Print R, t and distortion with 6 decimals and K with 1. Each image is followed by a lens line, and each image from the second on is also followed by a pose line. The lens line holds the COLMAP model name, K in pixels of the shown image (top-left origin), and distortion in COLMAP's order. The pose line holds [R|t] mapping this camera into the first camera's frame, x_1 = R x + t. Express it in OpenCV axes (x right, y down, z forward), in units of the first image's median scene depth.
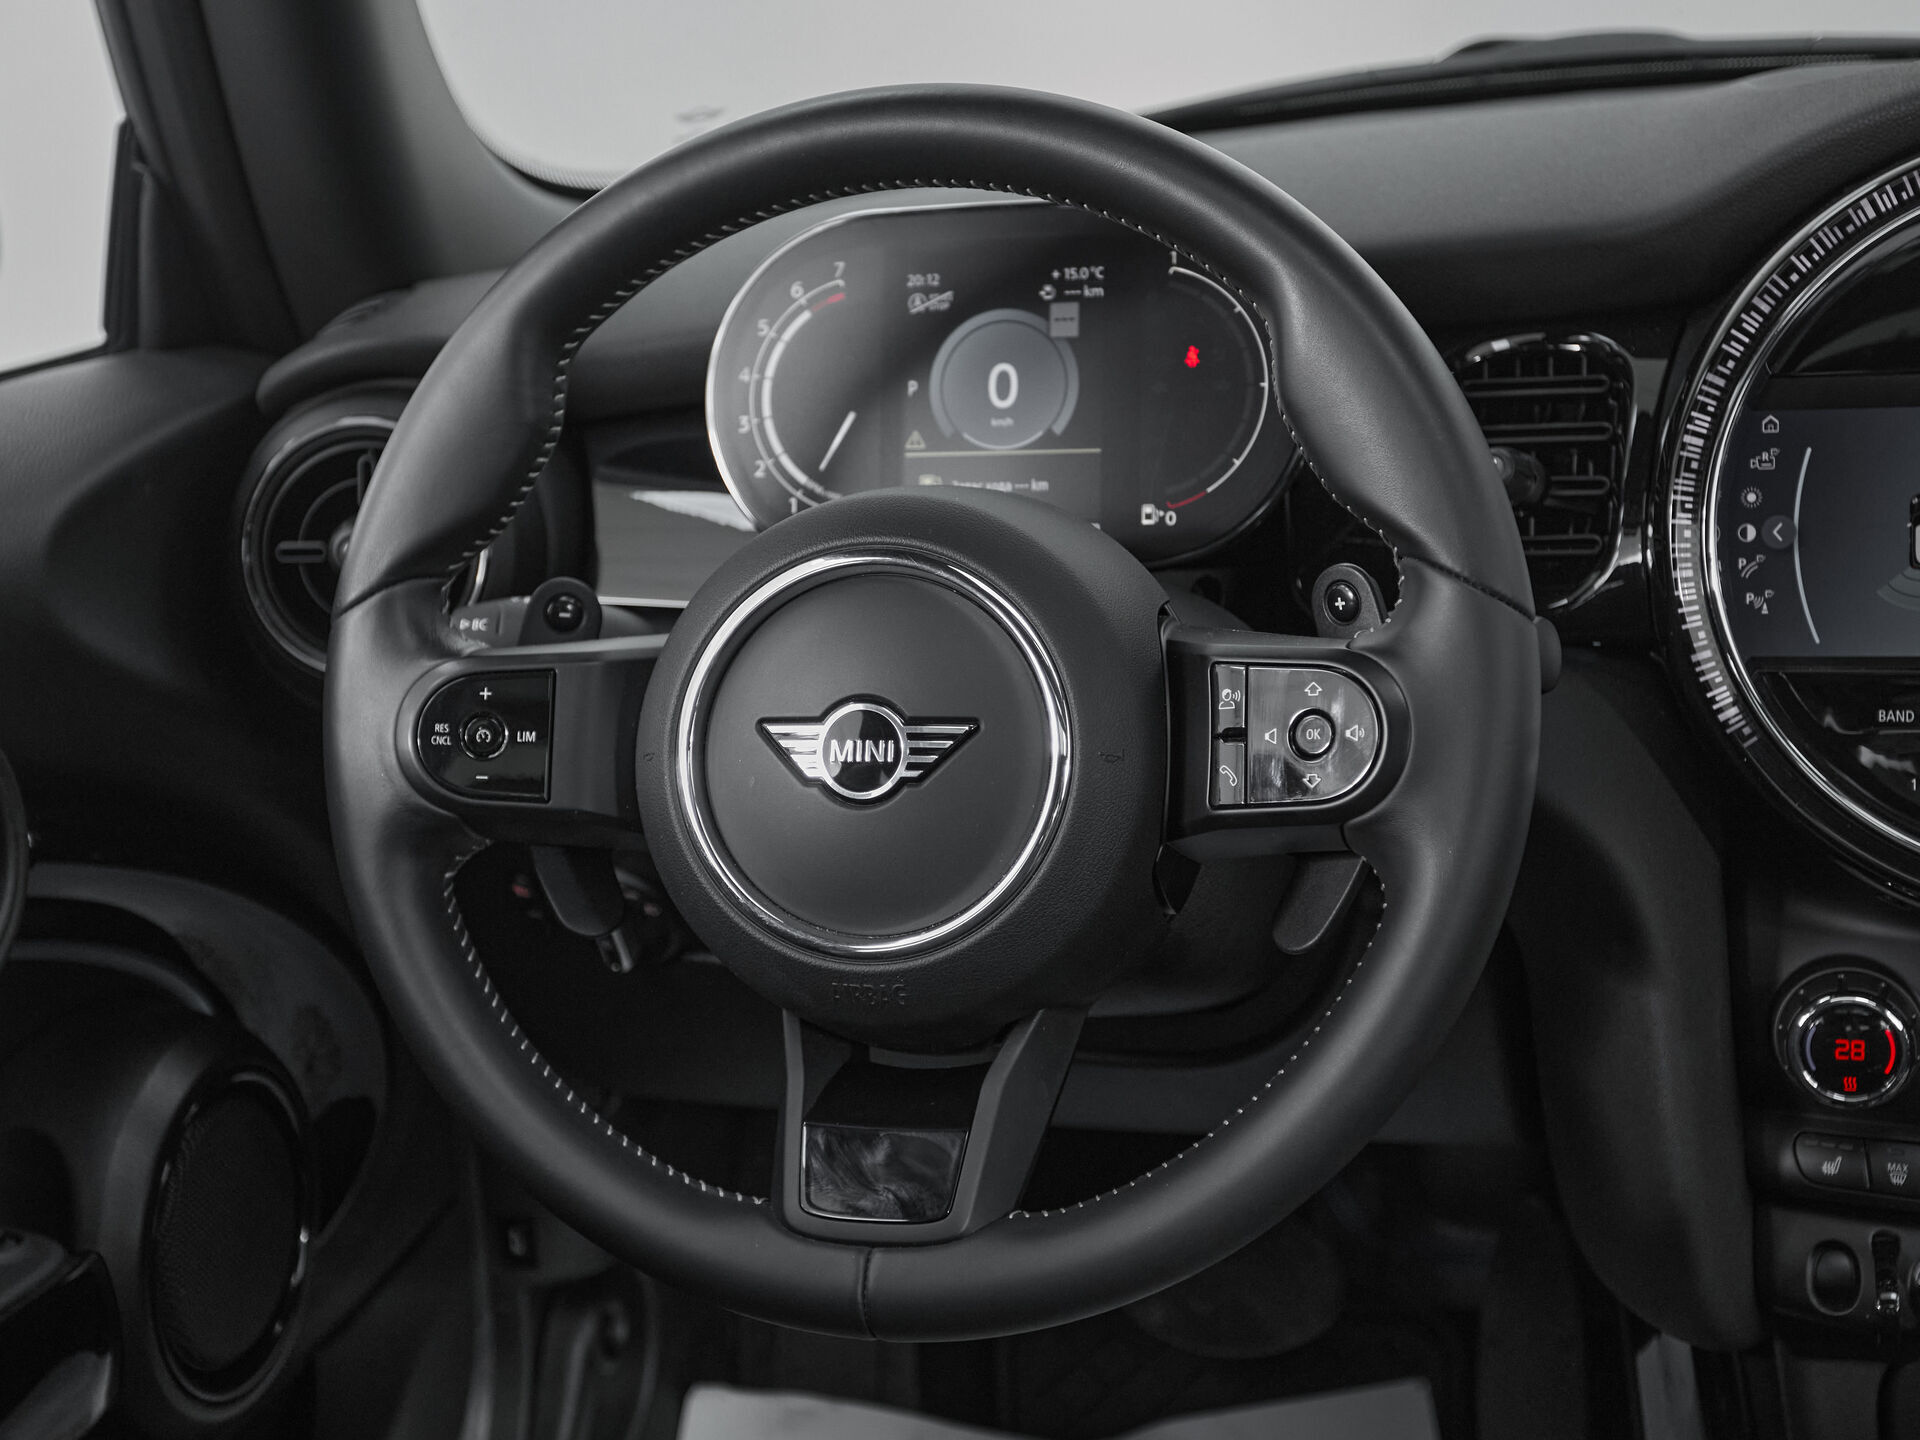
lens RADIAL K [[2930.3, 0, 879.9], [0, 2930.3, 706.9], [0, 0, 1]] dist [0.047062, 0.000000]
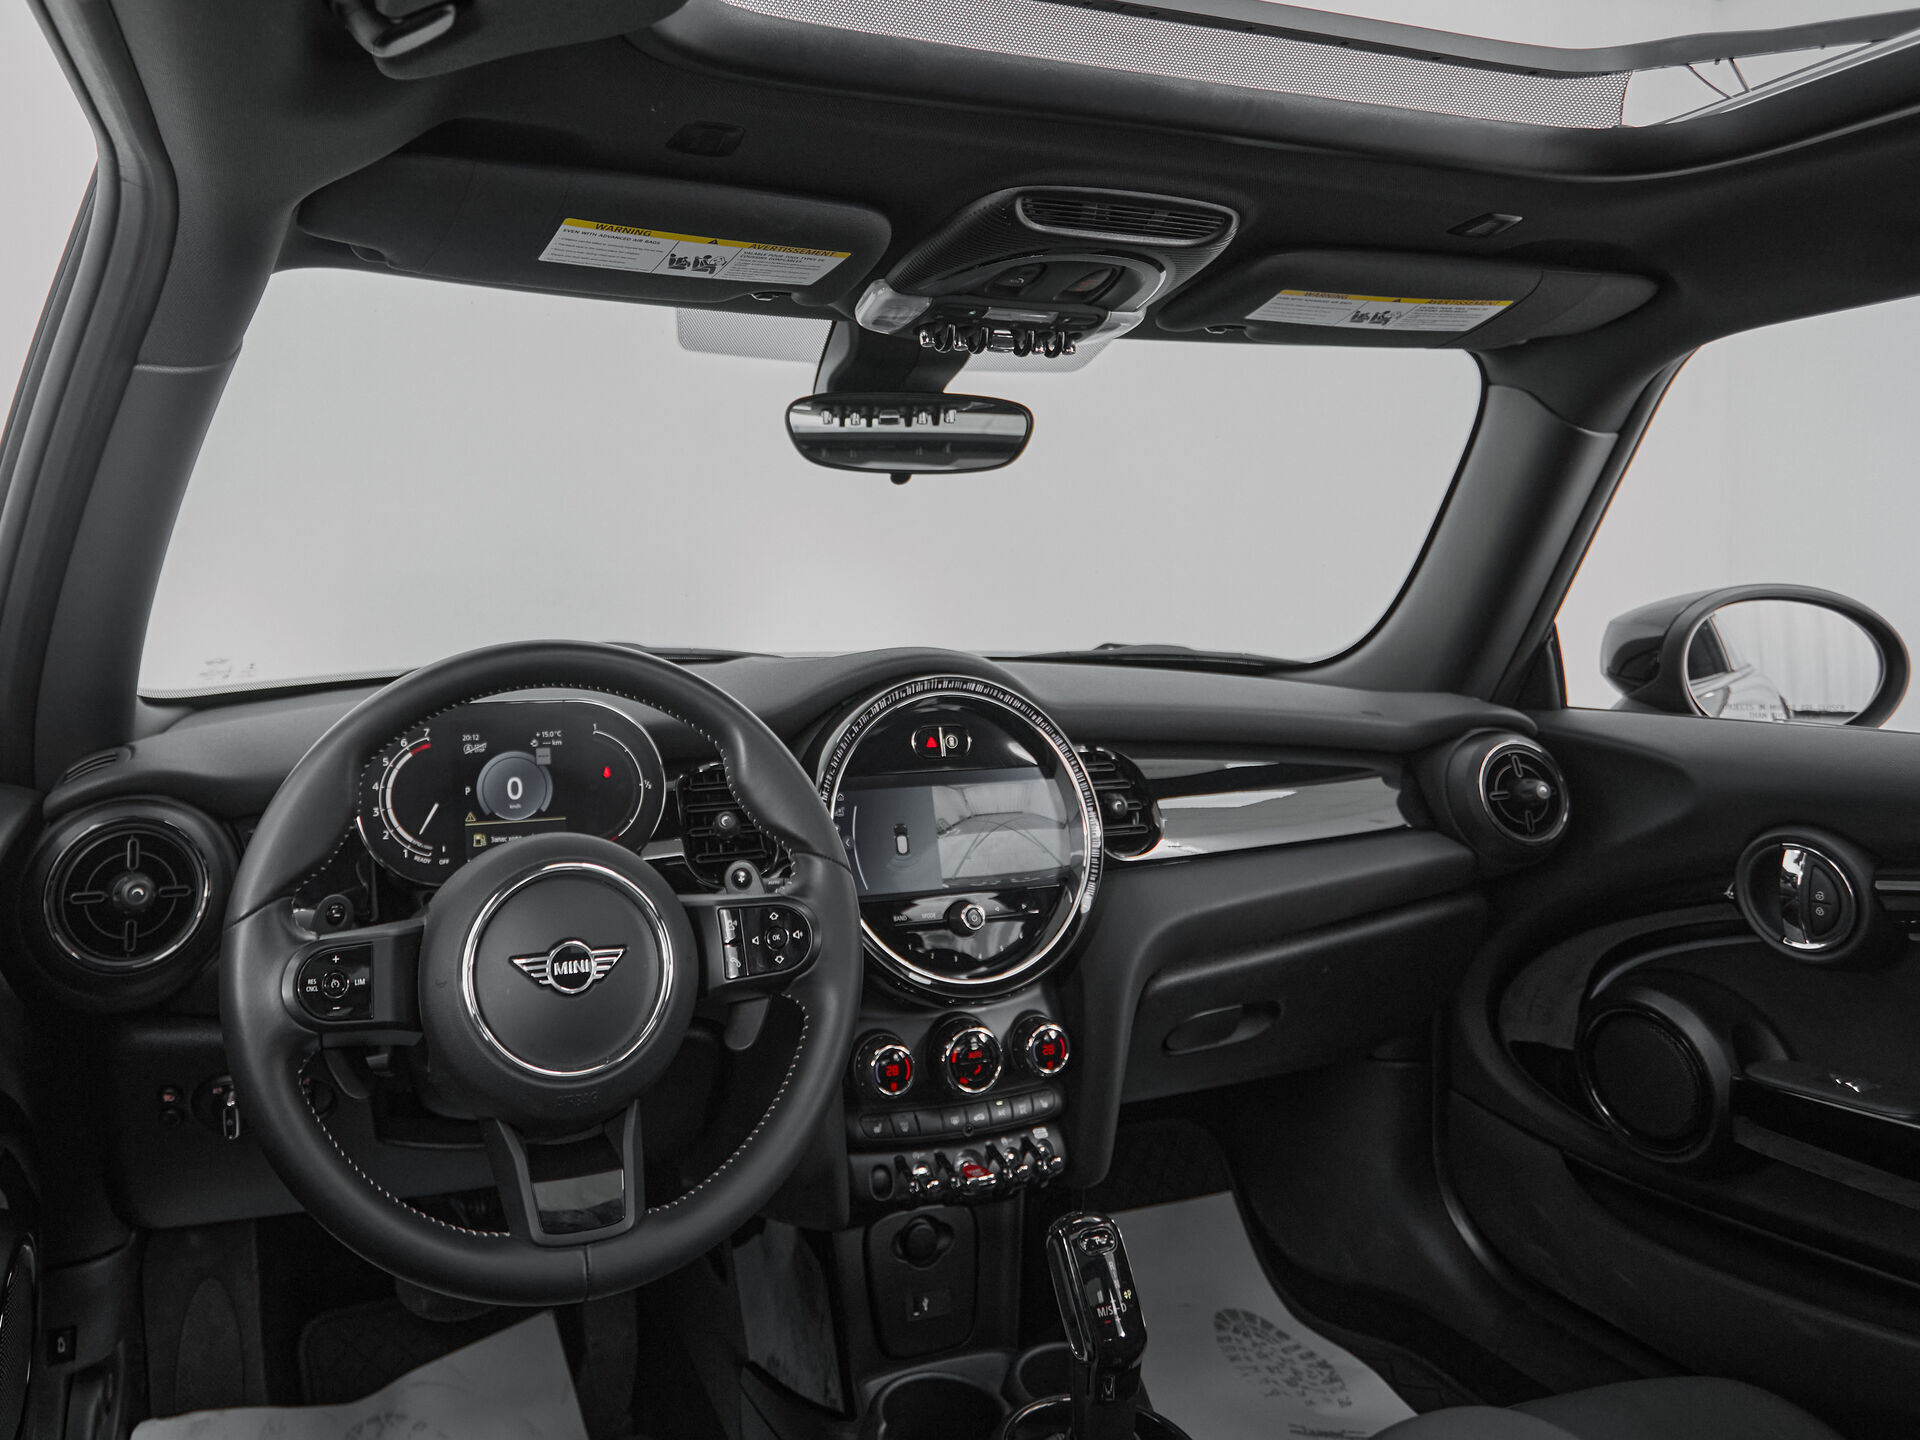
lens RADIAL K [[1334.3, 0, 774.4], [0, 1334.3, 541.5], [0, 0, 1]] dist [-0.005255, -0.002608]
pose [[0.812713, 0.088733, 0.575868, -0.383720], [0.095370, 0.954749, -0.281707, 0.006324], [-0.574806, 0.283867, 0.767475, 0.136404]]
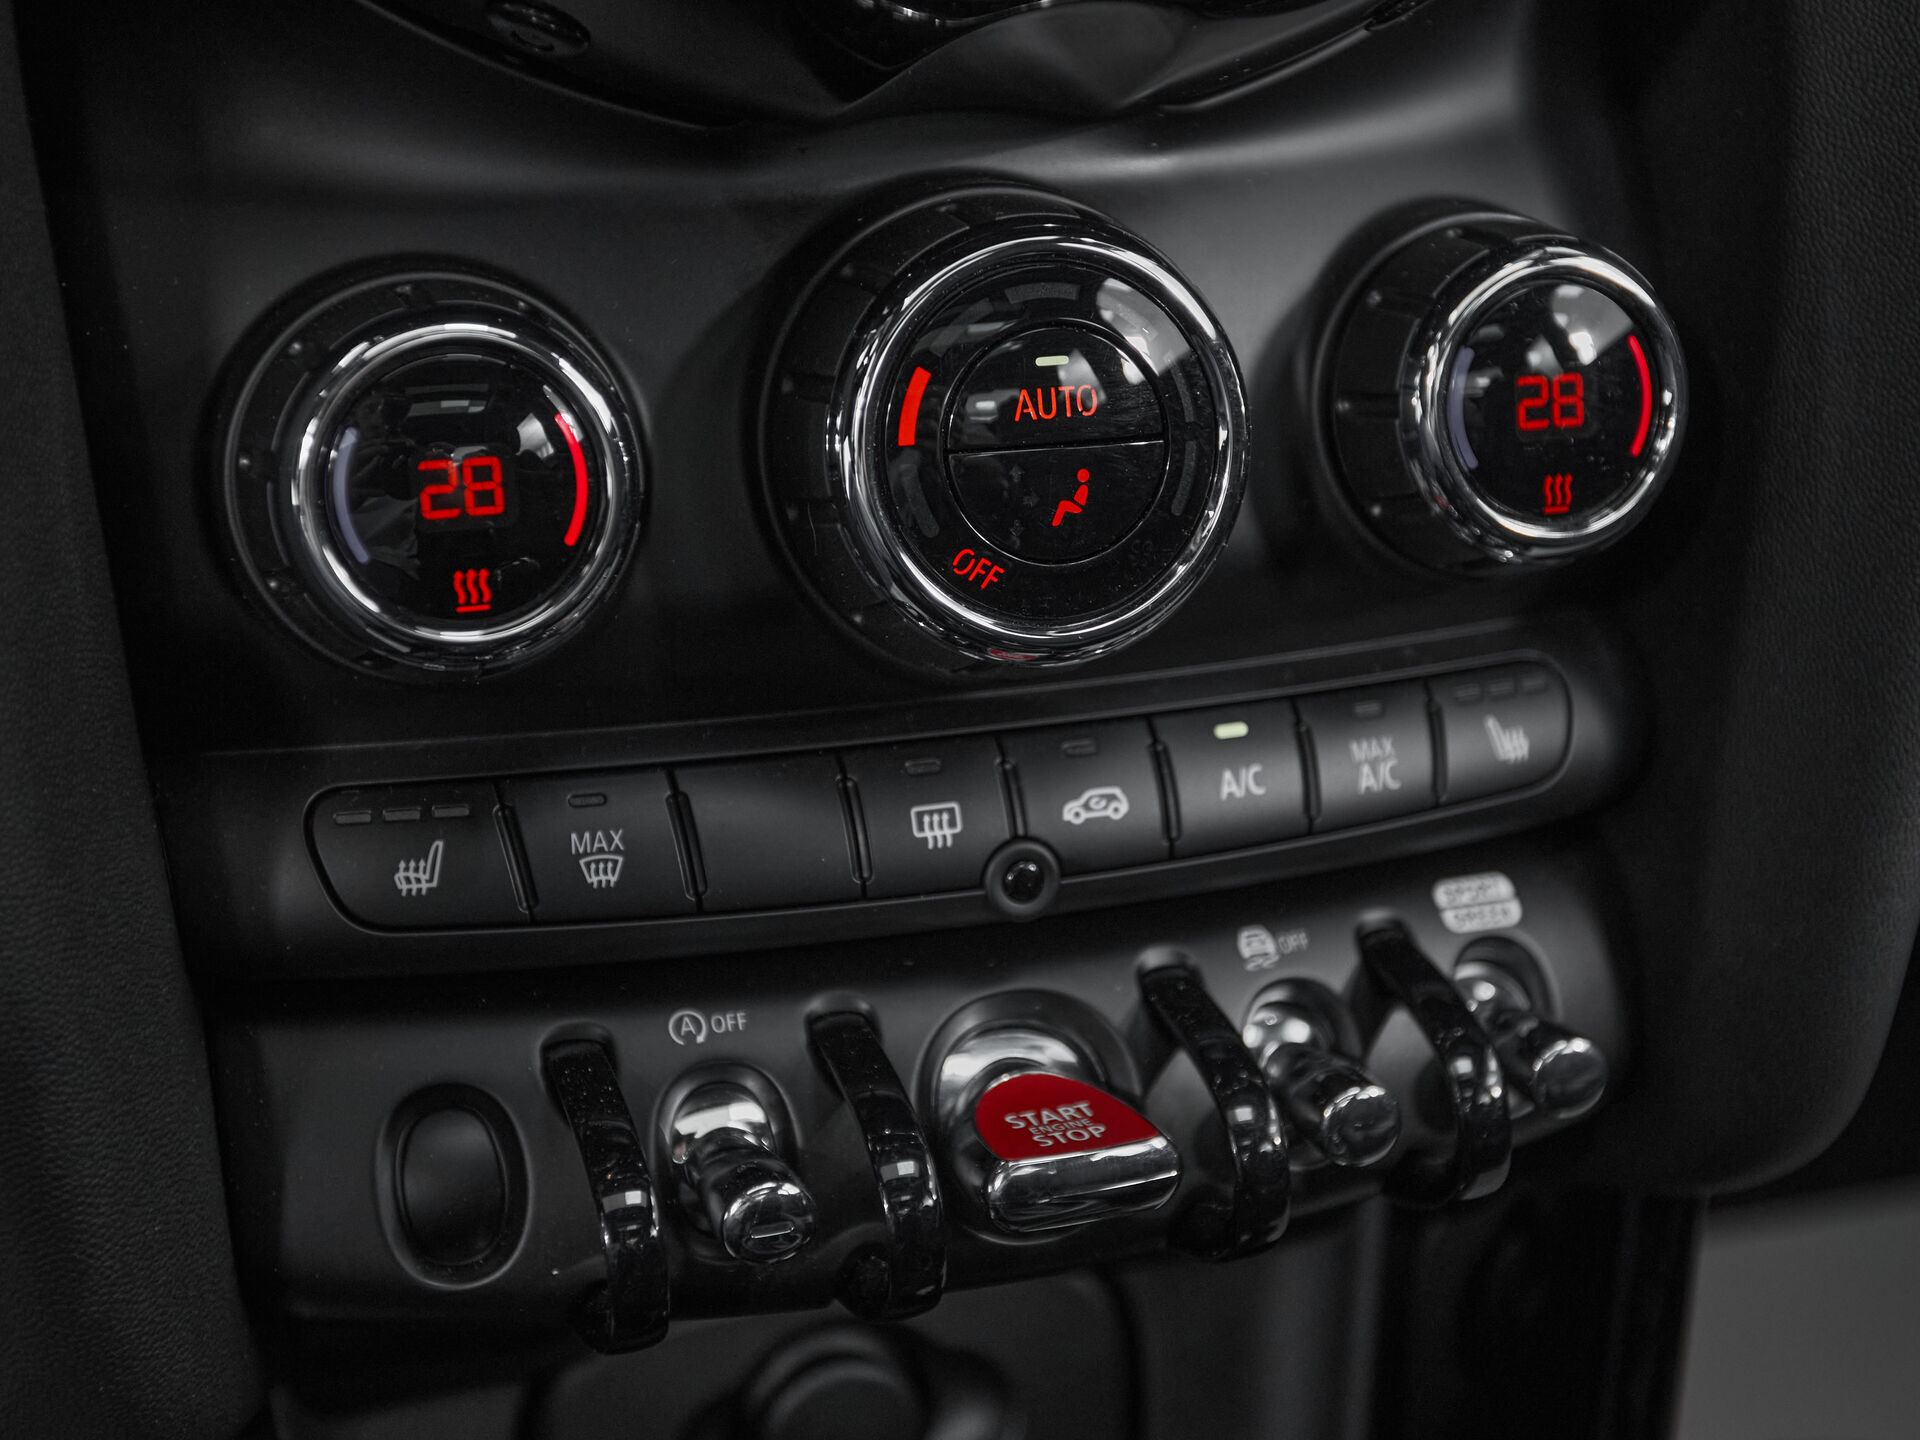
lens RADIAL K [[2930.3, 0, 964.2], [0, 2930.3, 711.6], [0, 0, 1]] dist [0.047062, 0.000000]
pose [[0.814501, -0.103394, 0.570874, 0.184370], [0.103978, 0.994075, 0.031689, 0.136981], [-0.570768, 0.033548, 0.820426, 0.698997]]
